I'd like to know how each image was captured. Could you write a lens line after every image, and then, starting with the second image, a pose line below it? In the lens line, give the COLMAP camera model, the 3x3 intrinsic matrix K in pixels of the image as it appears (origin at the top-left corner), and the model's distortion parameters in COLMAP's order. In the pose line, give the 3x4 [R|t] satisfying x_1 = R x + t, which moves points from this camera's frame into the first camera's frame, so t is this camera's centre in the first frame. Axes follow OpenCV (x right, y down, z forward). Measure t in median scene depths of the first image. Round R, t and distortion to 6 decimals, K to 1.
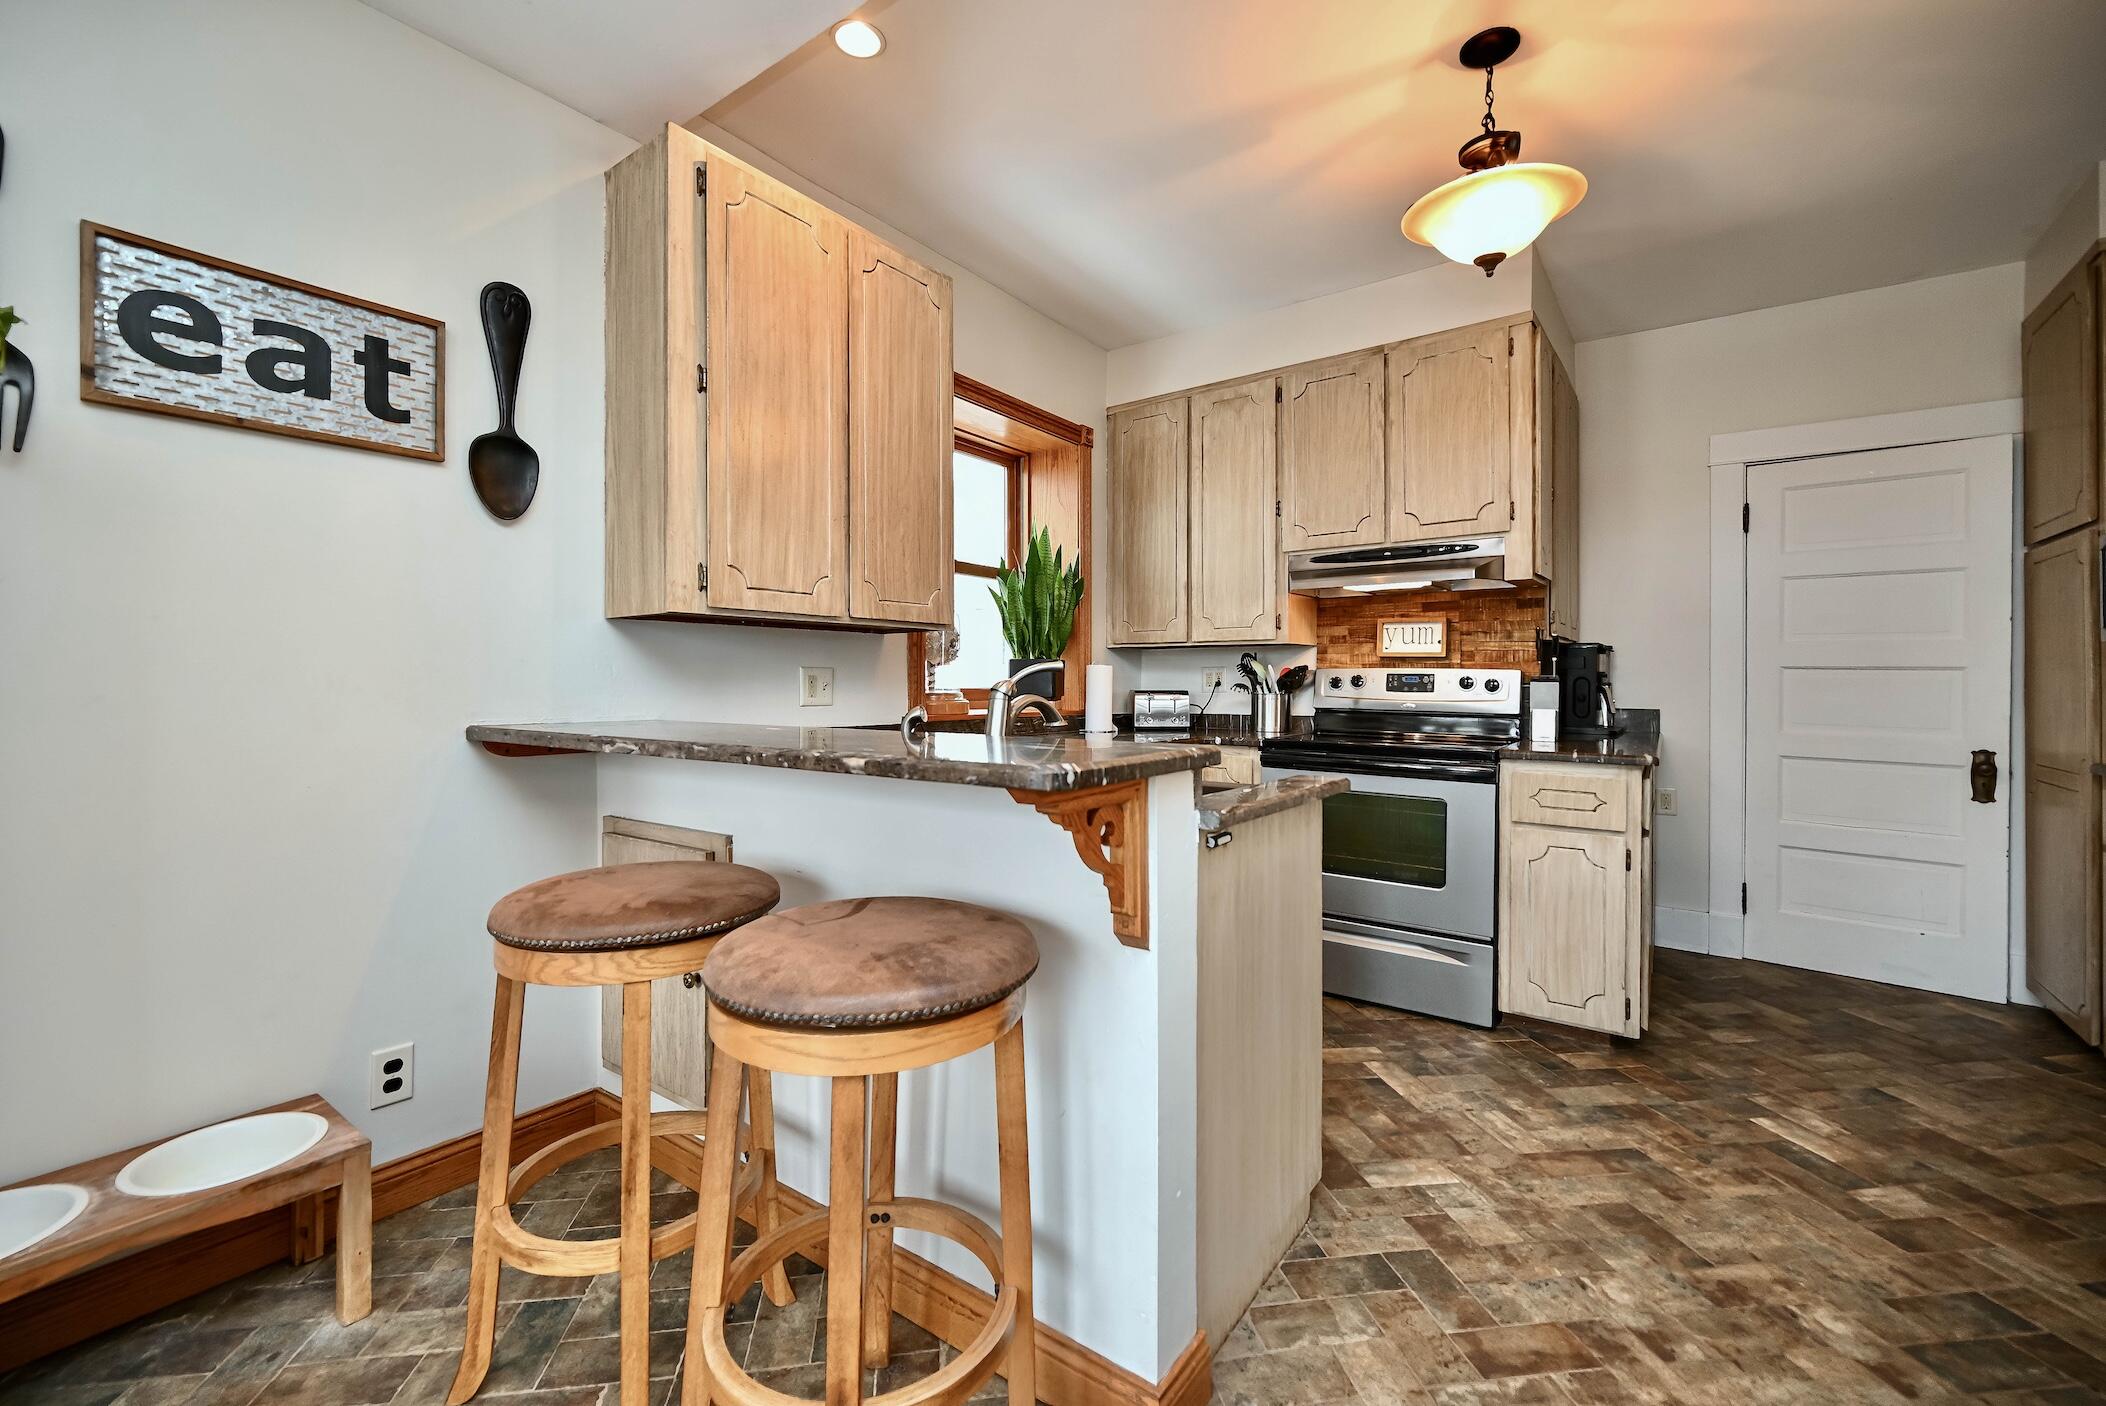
lens RADIAL K [[841.3, 0, 1128.2], [0, 841.3, 677.1], [0, 0, 1]] dist [0.000332, 0.000463]
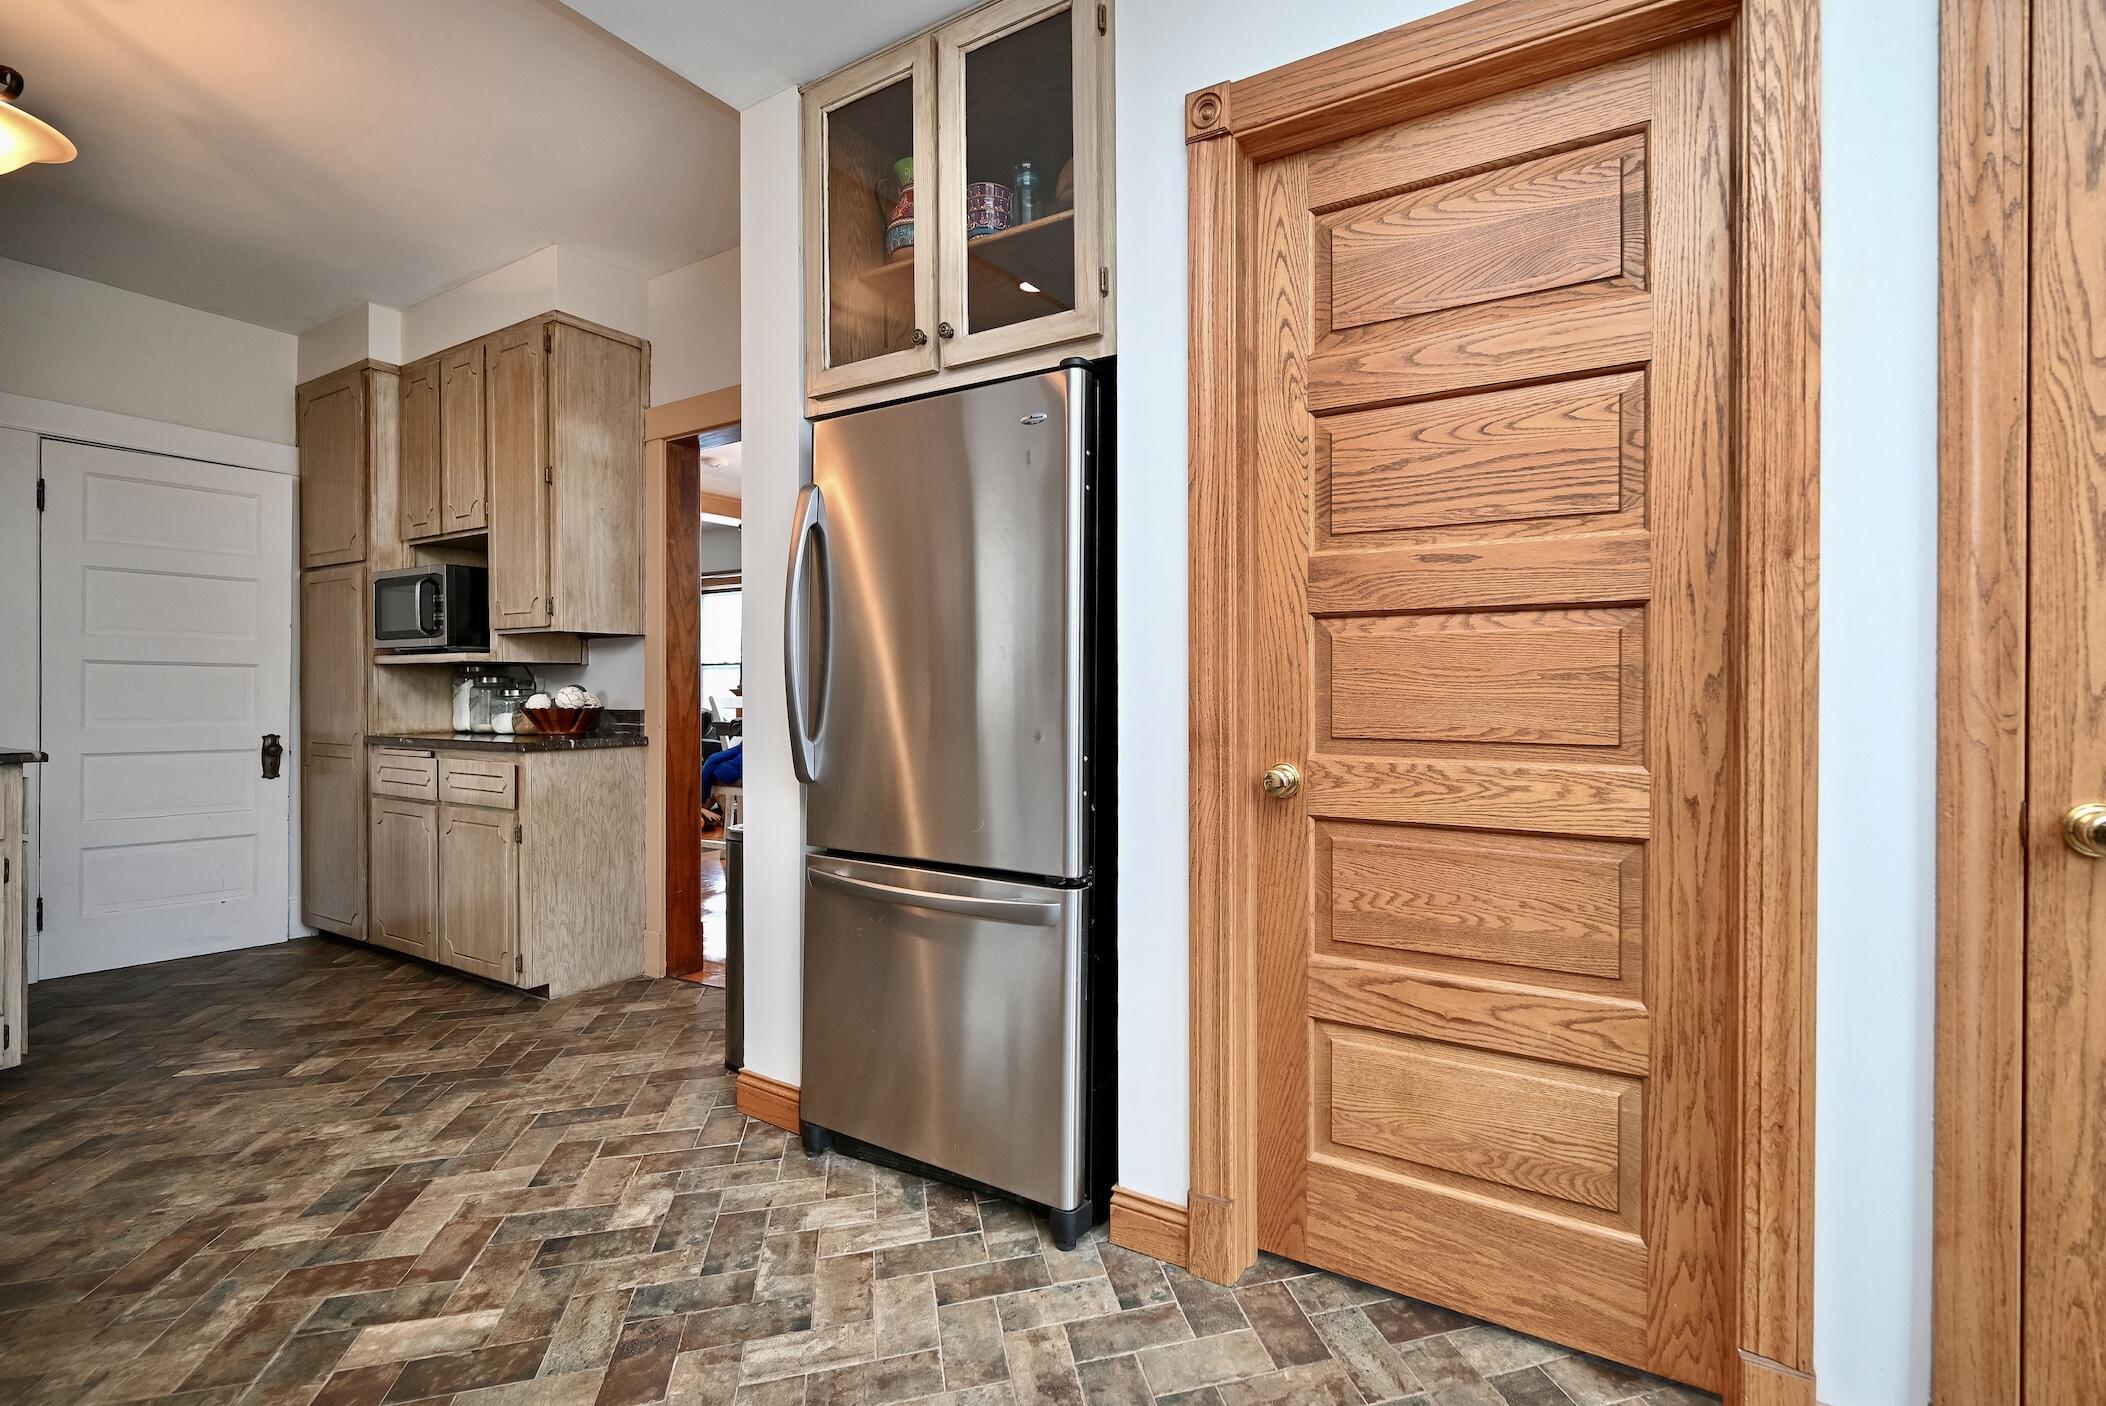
lens RADIAL K [[971.9, 0, 1053.3], [0, 971.9, 693.2], [0, 0, 1]] dist [0.000295, 0.000623]
pose [[-0.027420, -0.005866, 0.999607, -0.443261], [-0.007627, 0.999955, 0.005658, 0.013748], [-0.999595, -0.007469, -0.027464, -0.077307]]
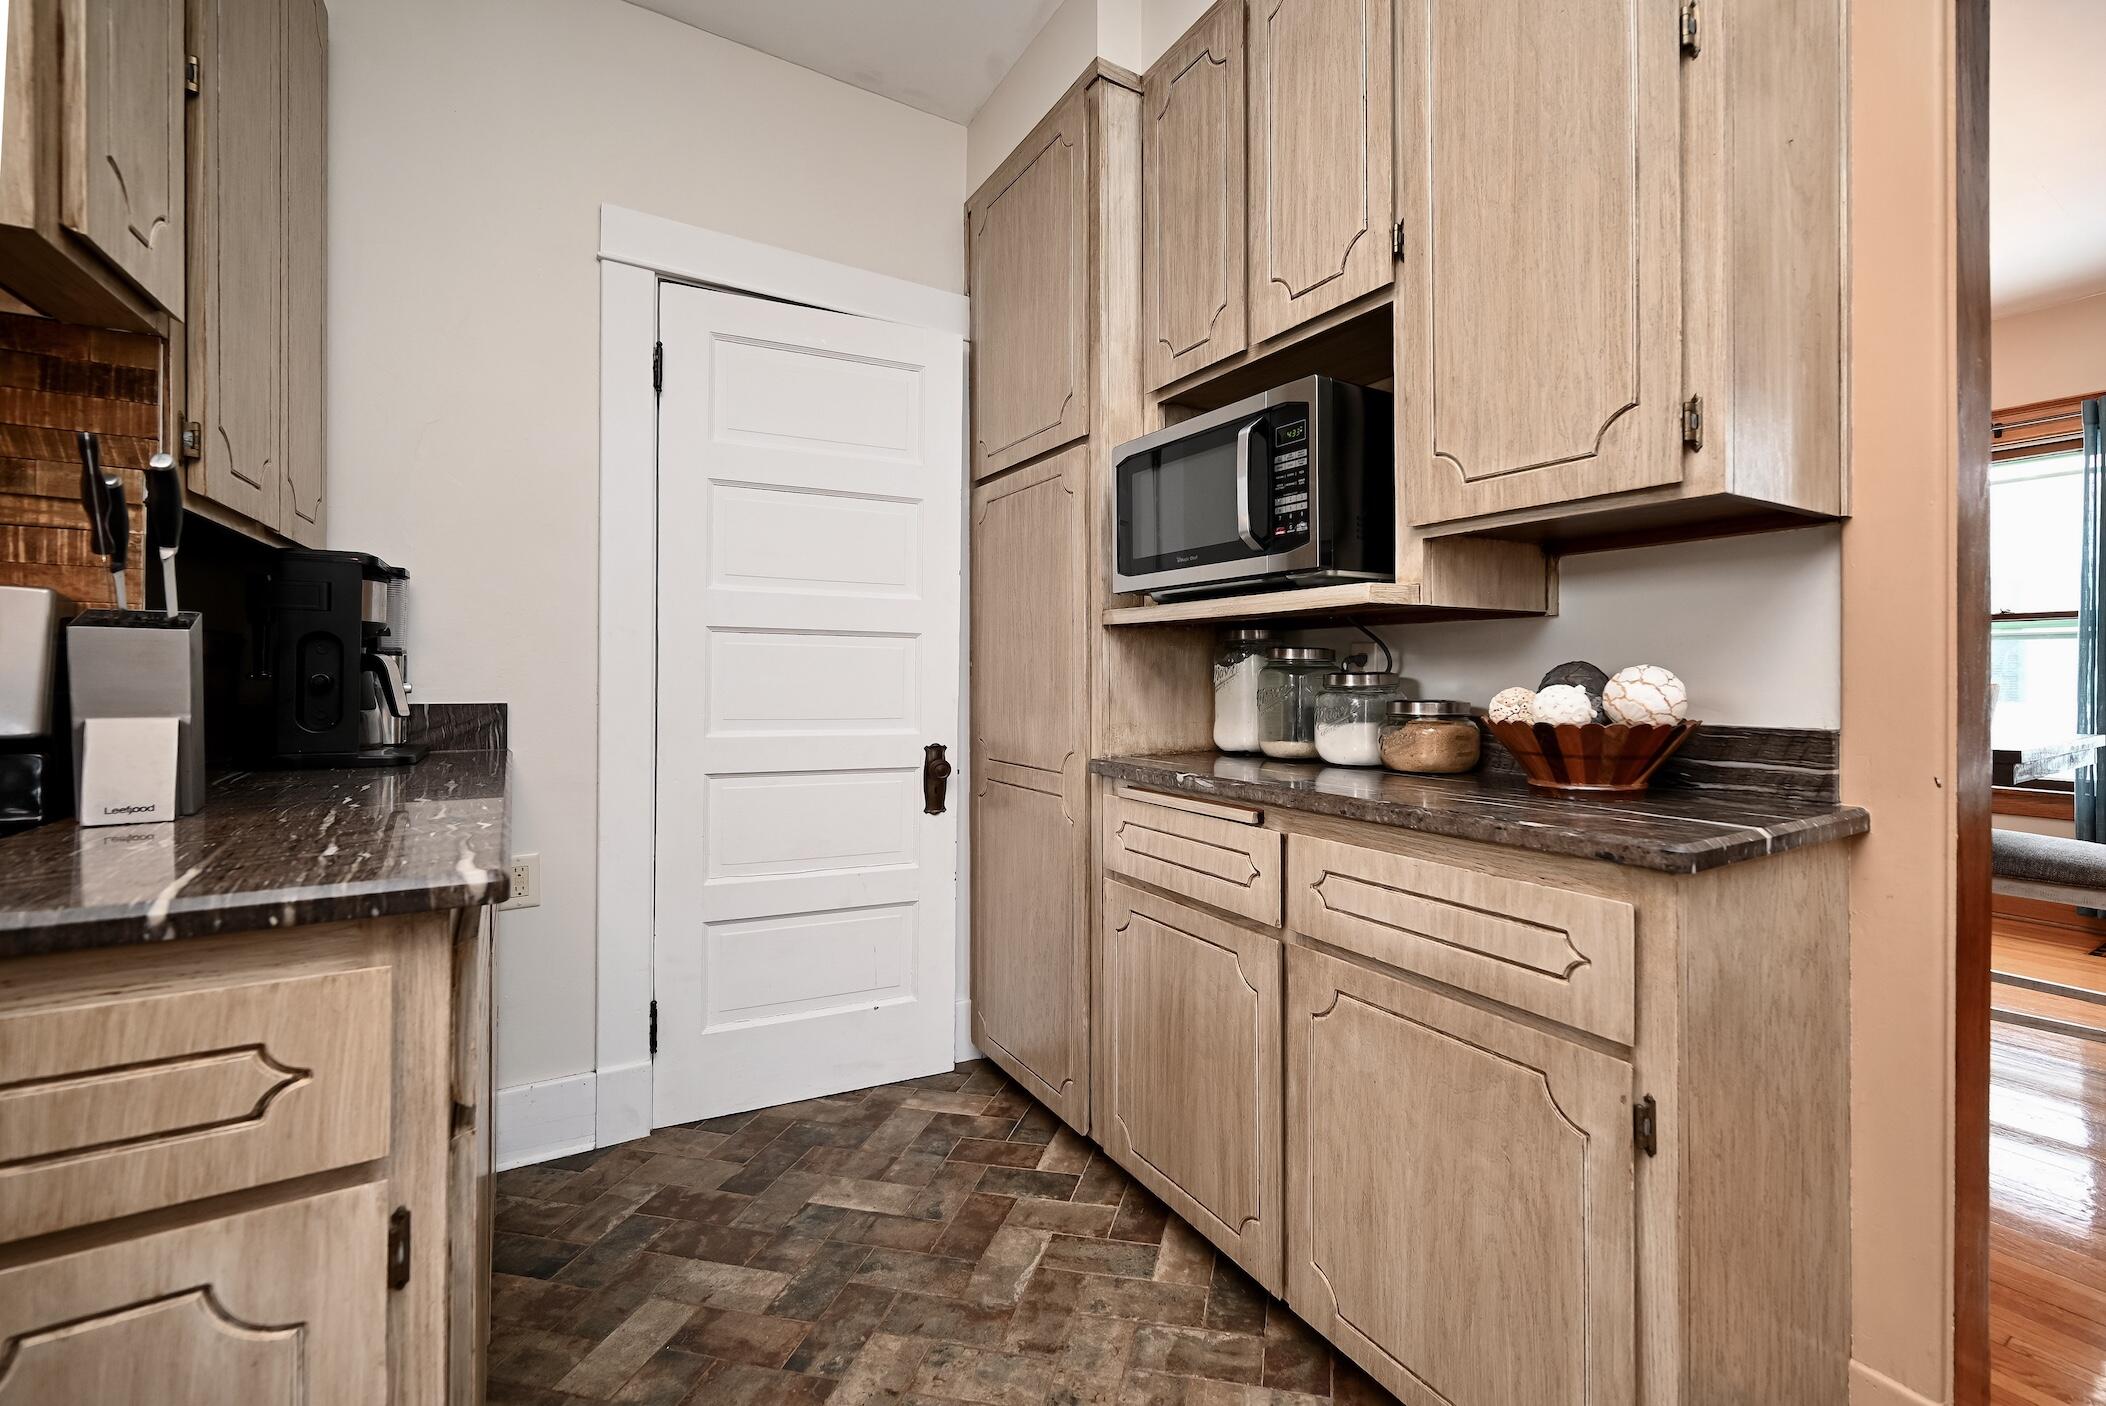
lens RADIAL K [[872.6, 0, 1059.1], [0, 872.6, 677.8], [0, 0, 1]] dist [0.000697, 0.000098]
pose [[0.425677, -0.004572, 0.904864, 0.404639], [-0.007328, 0.999937, 0.008500, 0.022157], [-0.904845, -0.010249, 0.425617, 0.645858]]
